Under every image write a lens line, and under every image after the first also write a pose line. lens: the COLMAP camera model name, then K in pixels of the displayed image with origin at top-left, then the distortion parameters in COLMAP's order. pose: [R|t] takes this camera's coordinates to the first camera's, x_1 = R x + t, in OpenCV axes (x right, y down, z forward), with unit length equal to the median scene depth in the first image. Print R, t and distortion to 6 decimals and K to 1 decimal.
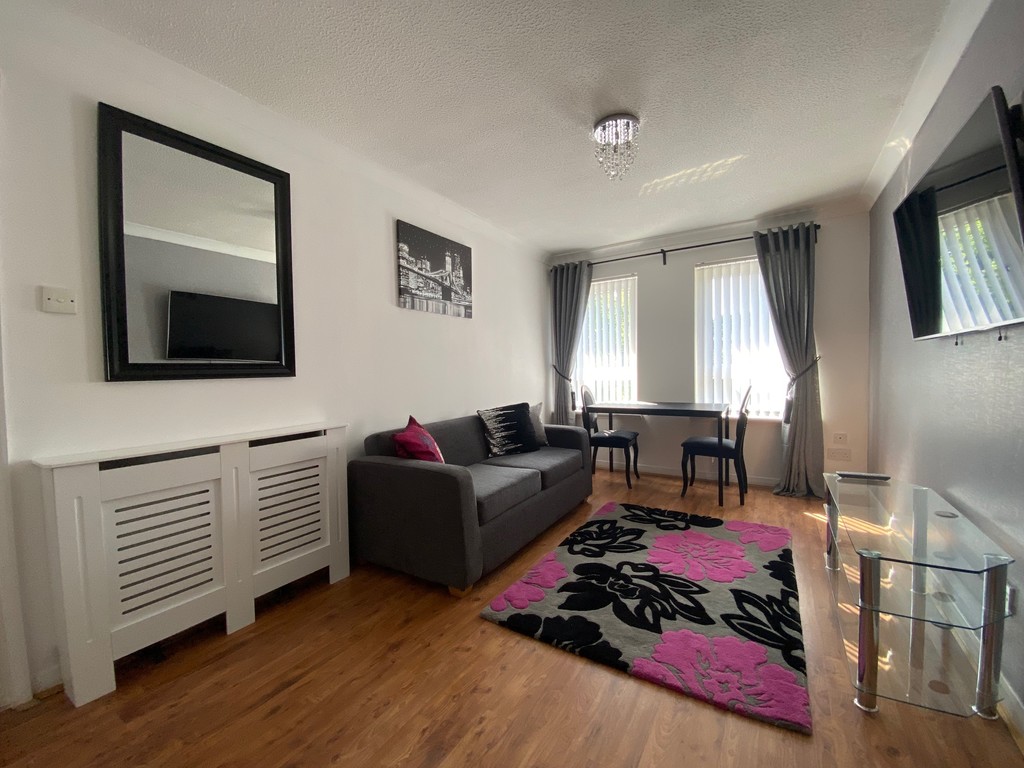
lens RADIAL K [[414.2, 0, 512.0], [0, 414.2, 384.0], [0, 0, 1]] dist [0.001185, -0.000178]
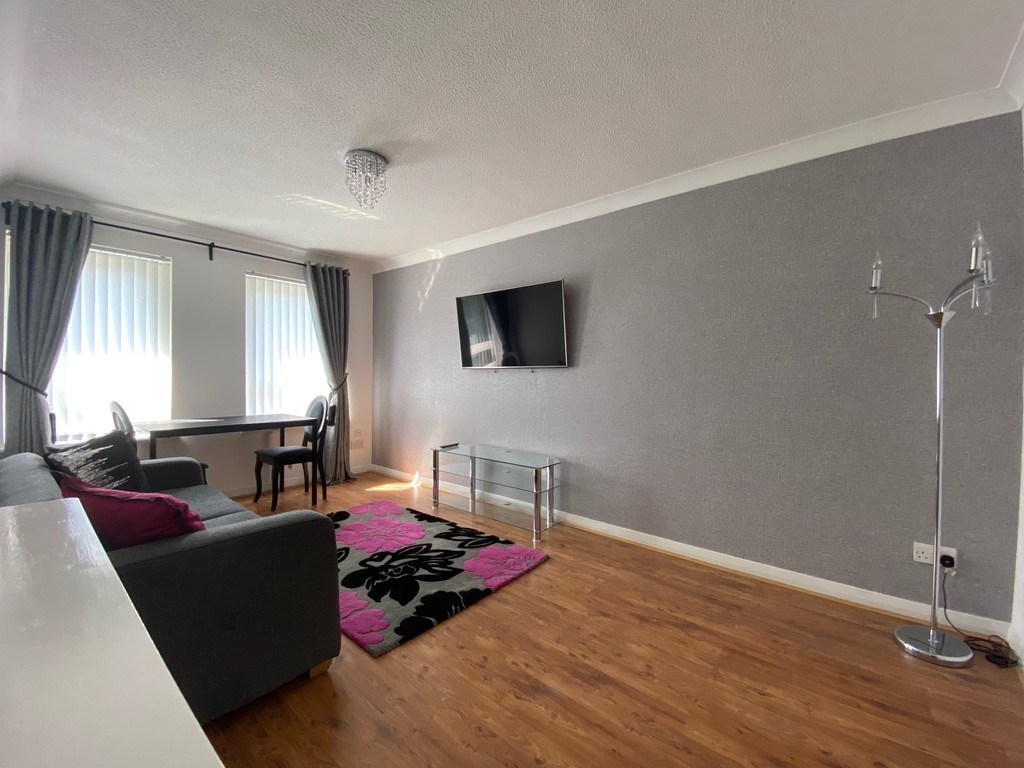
lens RADIAL K [[414.2, 0, 512.0], [0, 414.2, 384.0], [0, 0, 1]] dist [0.001185, -0.000178]
pose [[0.133045, 0.003878, 0.991102, -0.787336], [0.020223, 0.999774, -0.006626, -0.015129], [-0.990904, 0.020924, 0.132936, 0.492111]]
